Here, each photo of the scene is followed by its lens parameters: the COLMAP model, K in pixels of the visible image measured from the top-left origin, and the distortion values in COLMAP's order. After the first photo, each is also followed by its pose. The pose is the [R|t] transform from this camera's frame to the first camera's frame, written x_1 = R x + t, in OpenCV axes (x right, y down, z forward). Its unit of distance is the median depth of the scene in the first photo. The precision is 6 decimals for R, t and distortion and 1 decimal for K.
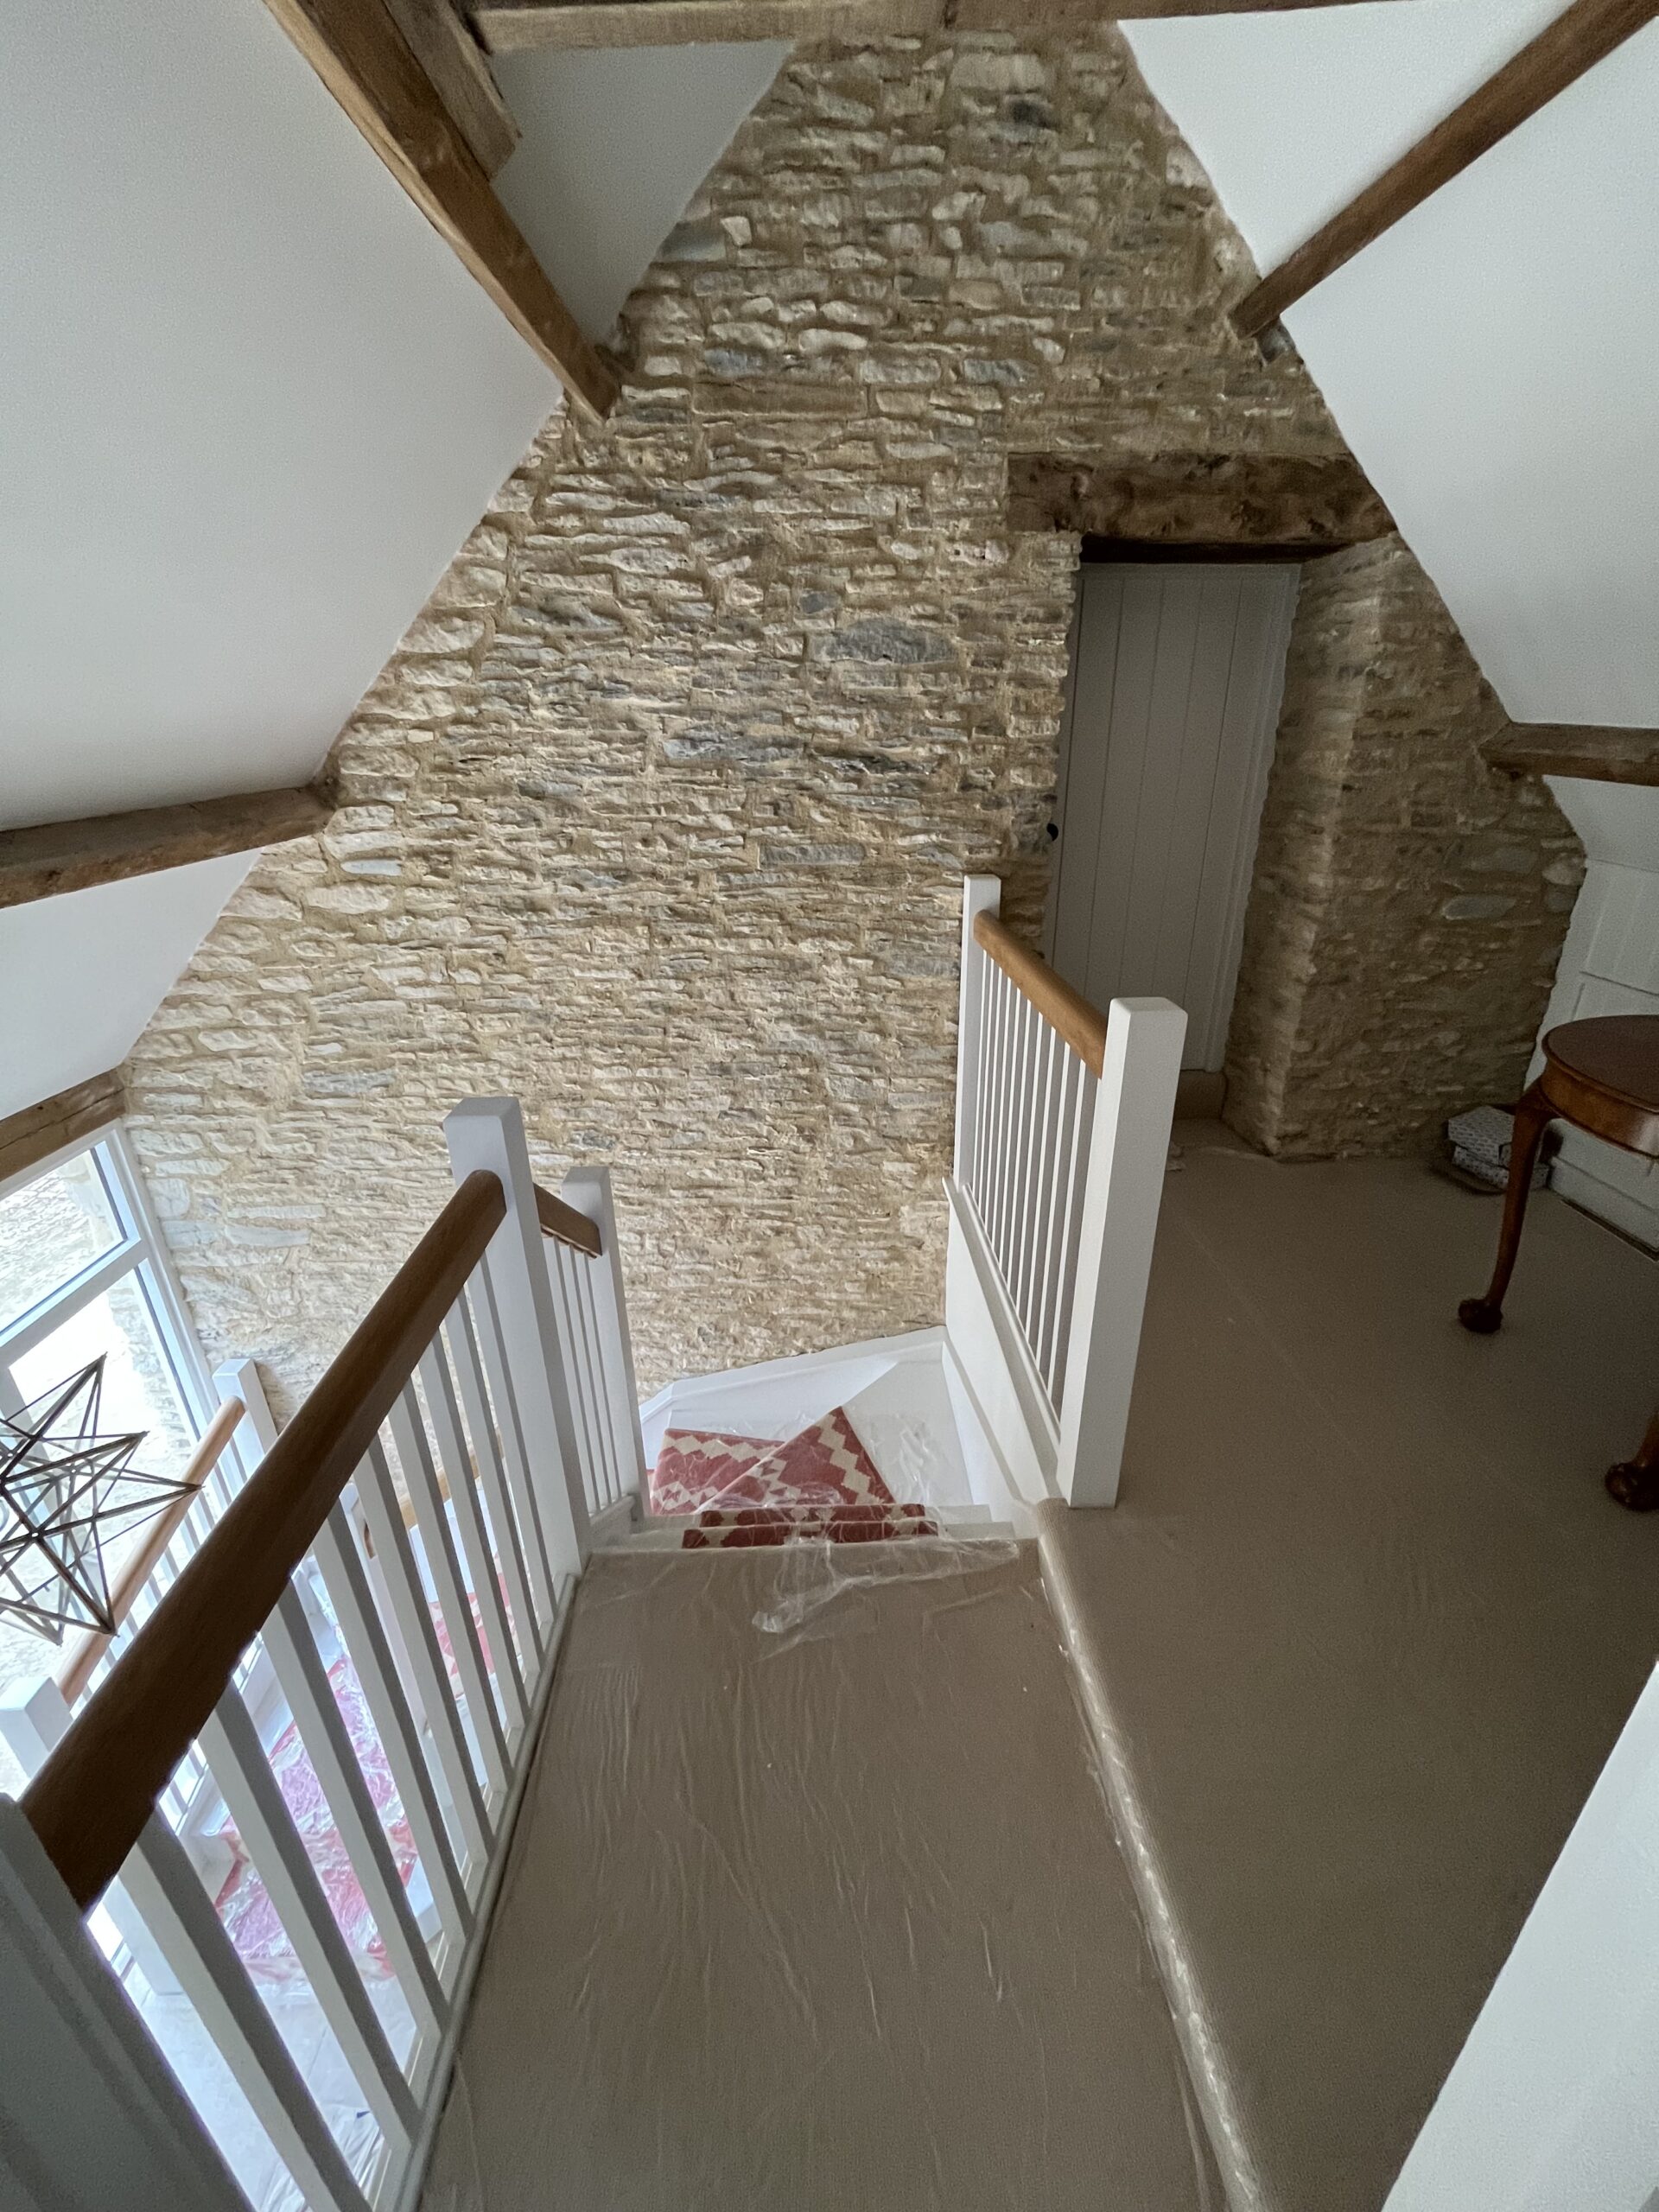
lens RADIAL K [[890.6, 0, 834.6], [0, 890.6, 1104.9], [0, 0, 1]] dist [-0.000017, -0.000213]
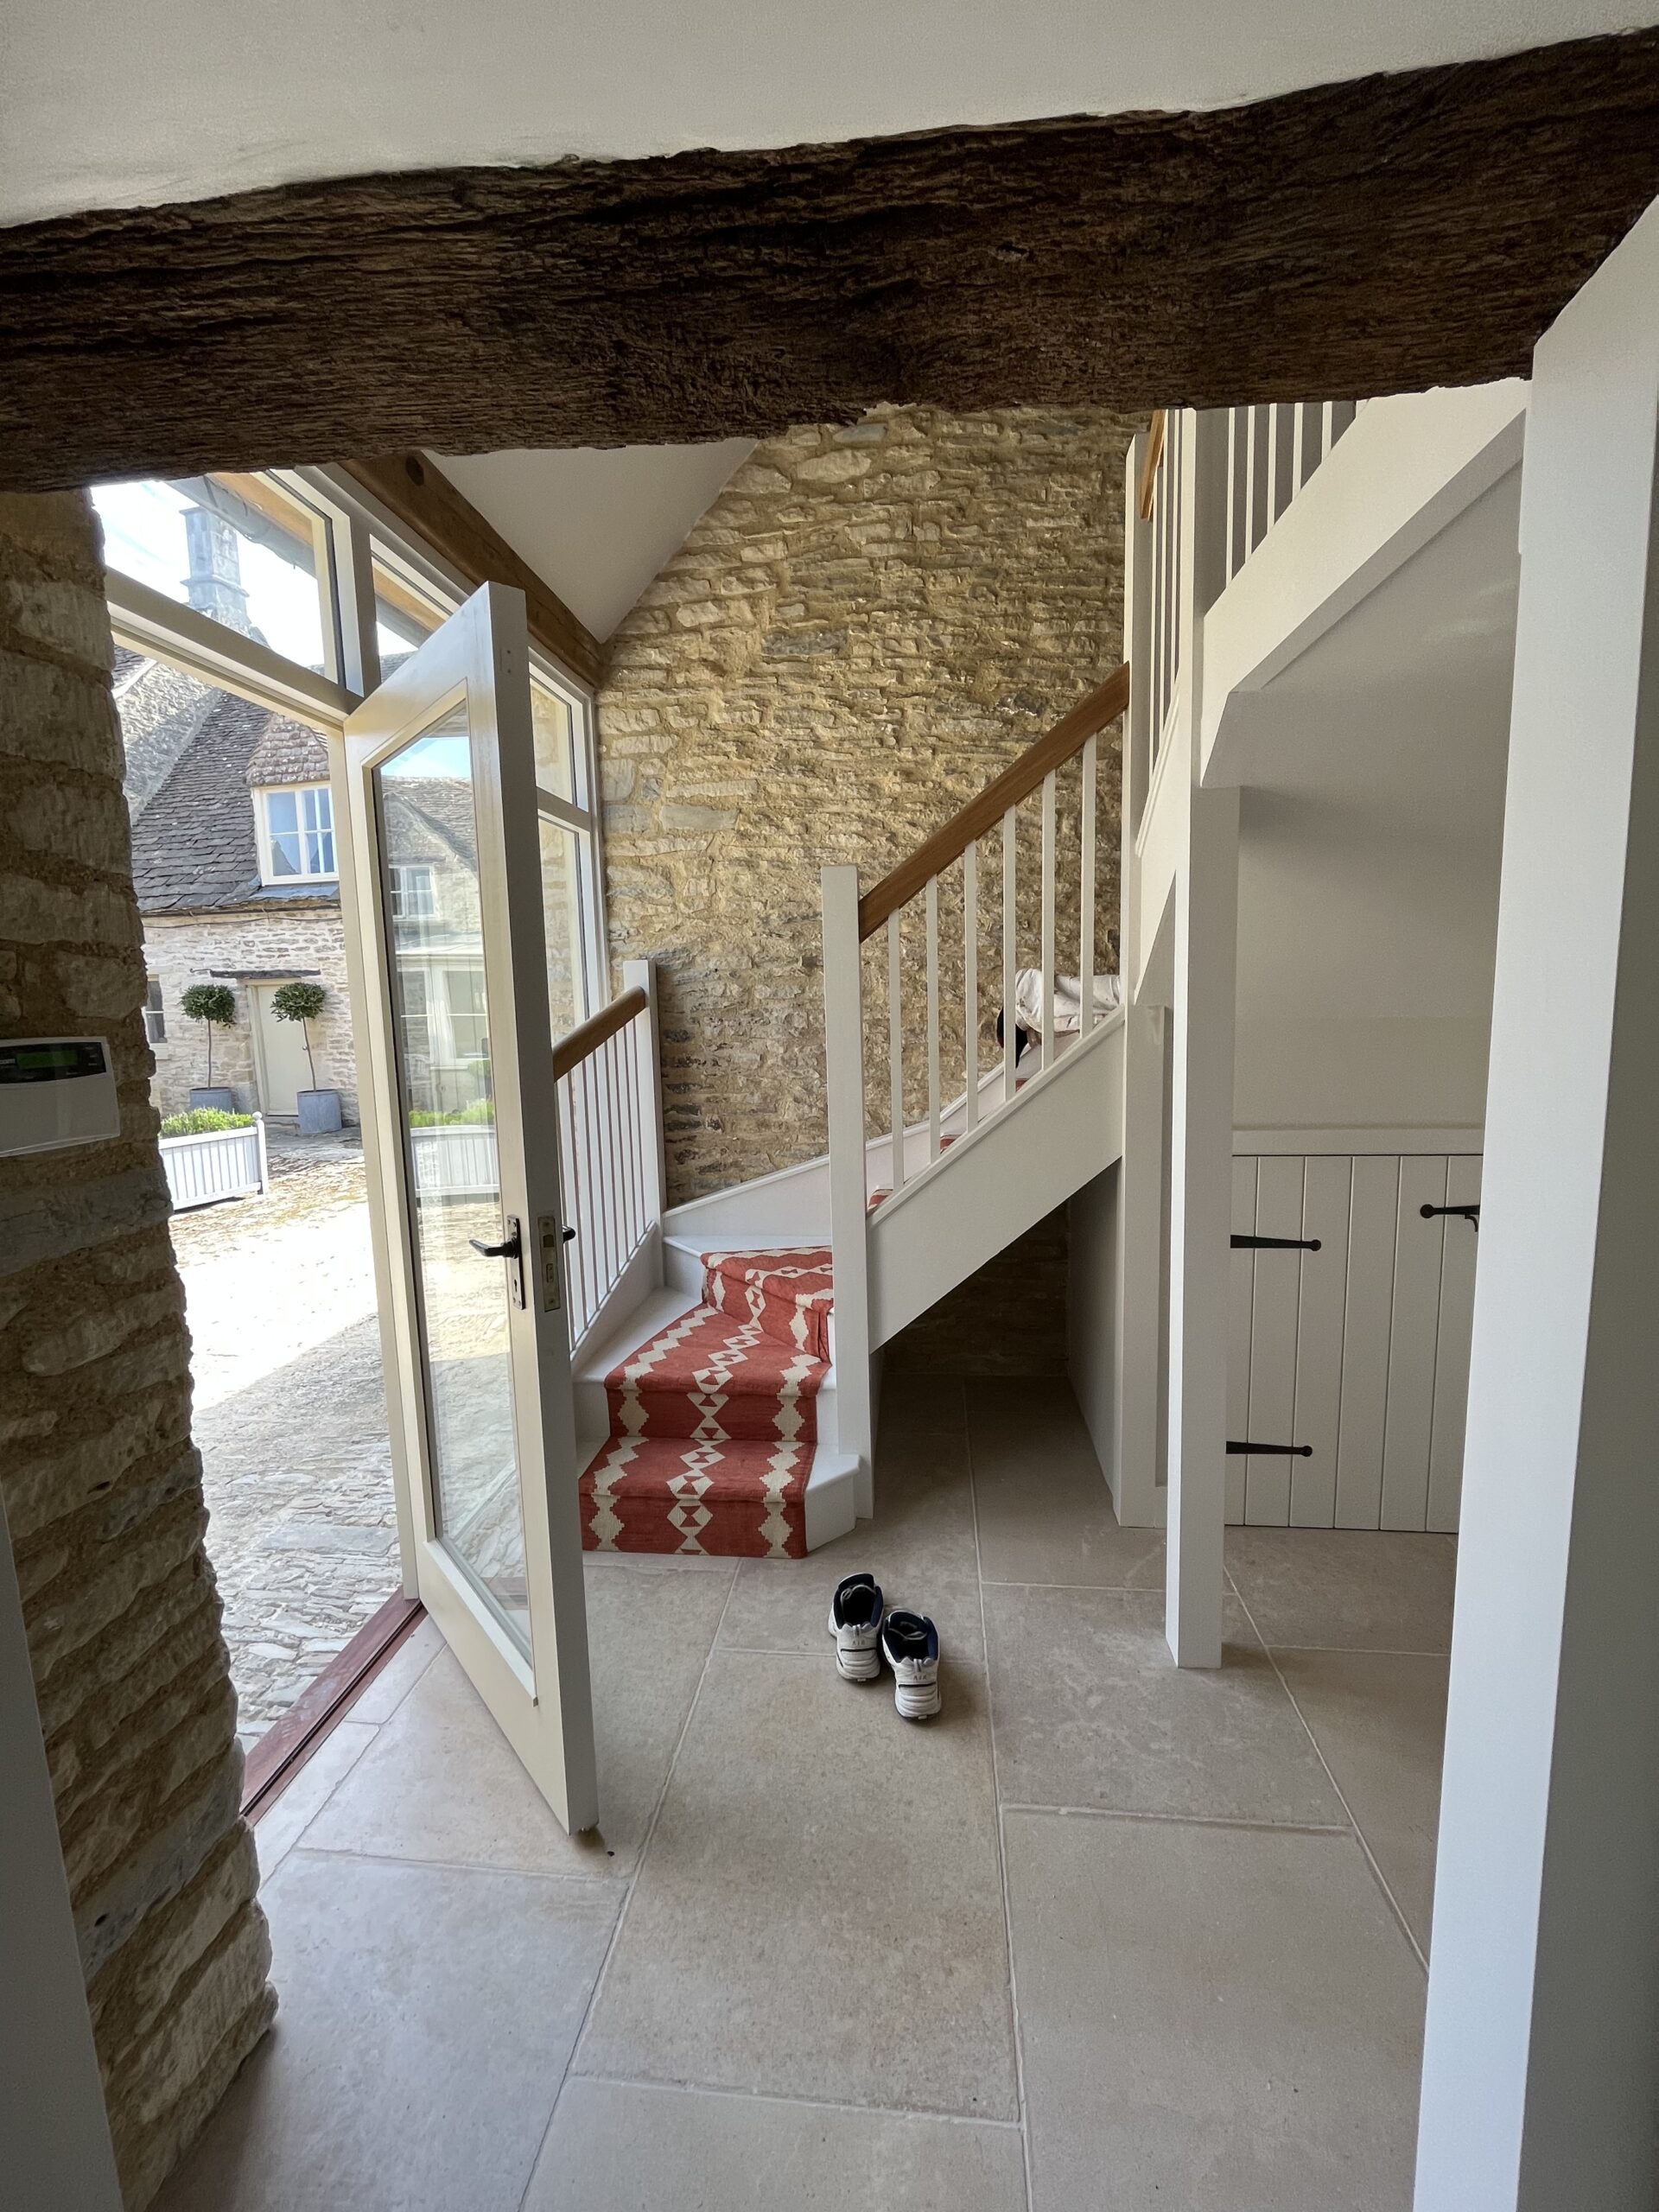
lens RADIAL K [[890.6, 0, 830.5], [0, 890.6, 1100.3], [0, 0, 1]] dist [-0.000017, -0.000213]
pose [[0.990779, 0.002571, -0.135466, -0.368456], [-0.039866, 0.961094, -0.273331, 0.802322], [0.129493, 0.276211, 0.952334, 0.129419]]
